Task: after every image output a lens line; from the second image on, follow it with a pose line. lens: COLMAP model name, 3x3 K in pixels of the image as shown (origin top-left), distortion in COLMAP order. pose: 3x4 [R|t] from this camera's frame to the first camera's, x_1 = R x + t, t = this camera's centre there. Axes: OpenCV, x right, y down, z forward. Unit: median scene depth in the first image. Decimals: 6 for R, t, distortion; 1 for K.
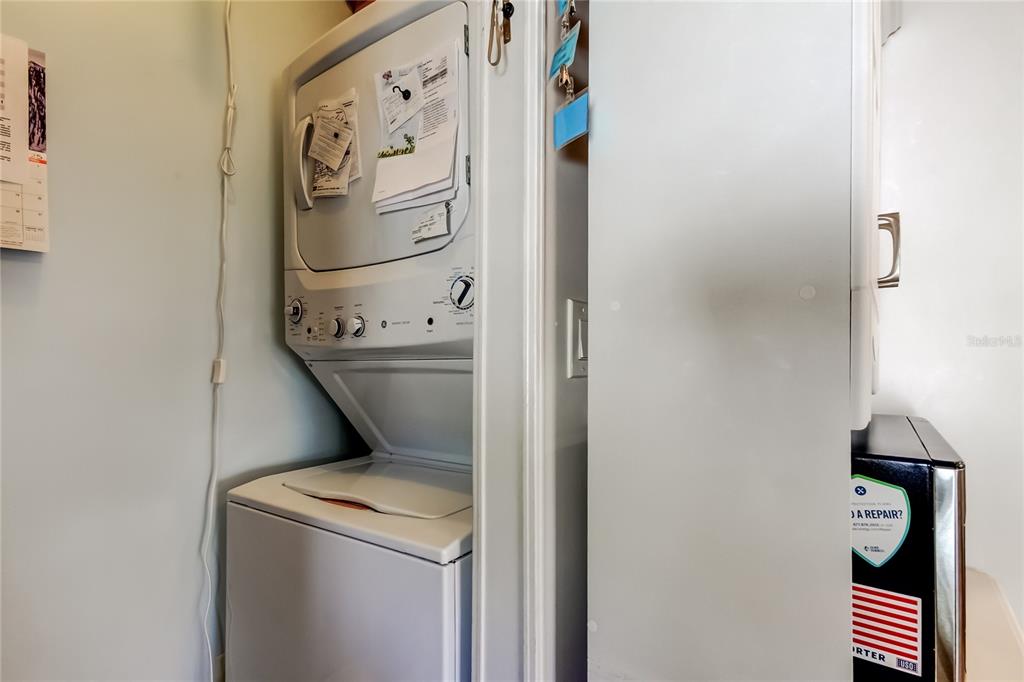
lens RADIAL K [[470.2, 0, 515.0], [0, 470.2, 353.0], [0, 0, 1]] dist [0.000170, 0.000028]
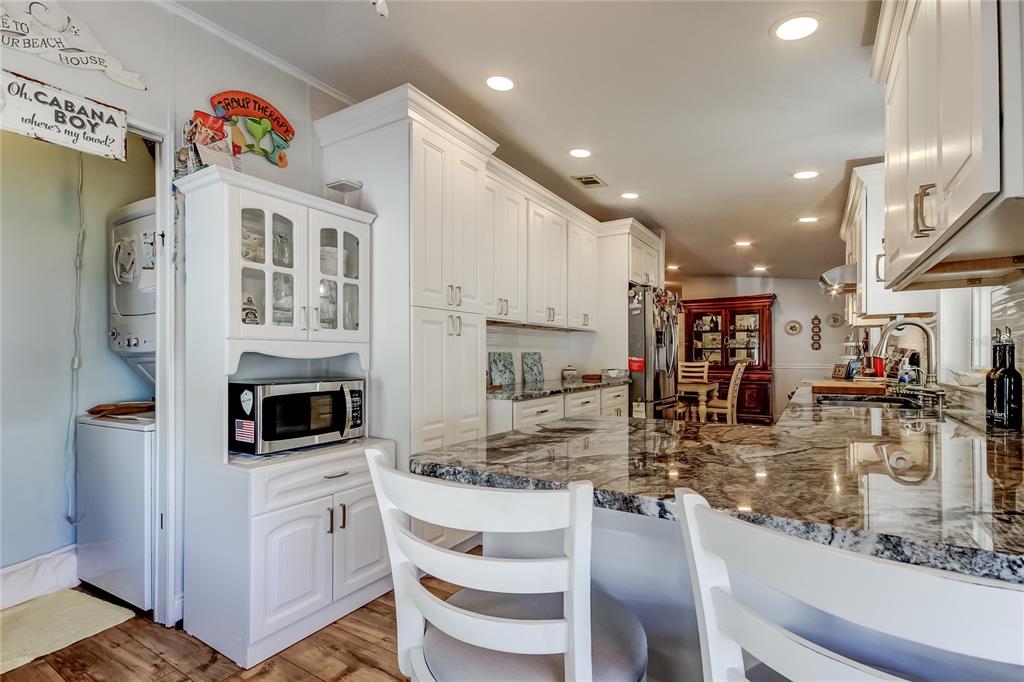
lens RADIAL K [[470.2, 0, 515.0], [0, 470.2, 353.0], [0, 0, 1]] dist [0.000170, 0.000028]
pose [[0.996797, -0.003404, 0.079906, 1.229683], [0.003006, 0.999983, 0.005094, -0.010078], [-0.079922, -0.004837, 0.996789, -1.320712]]
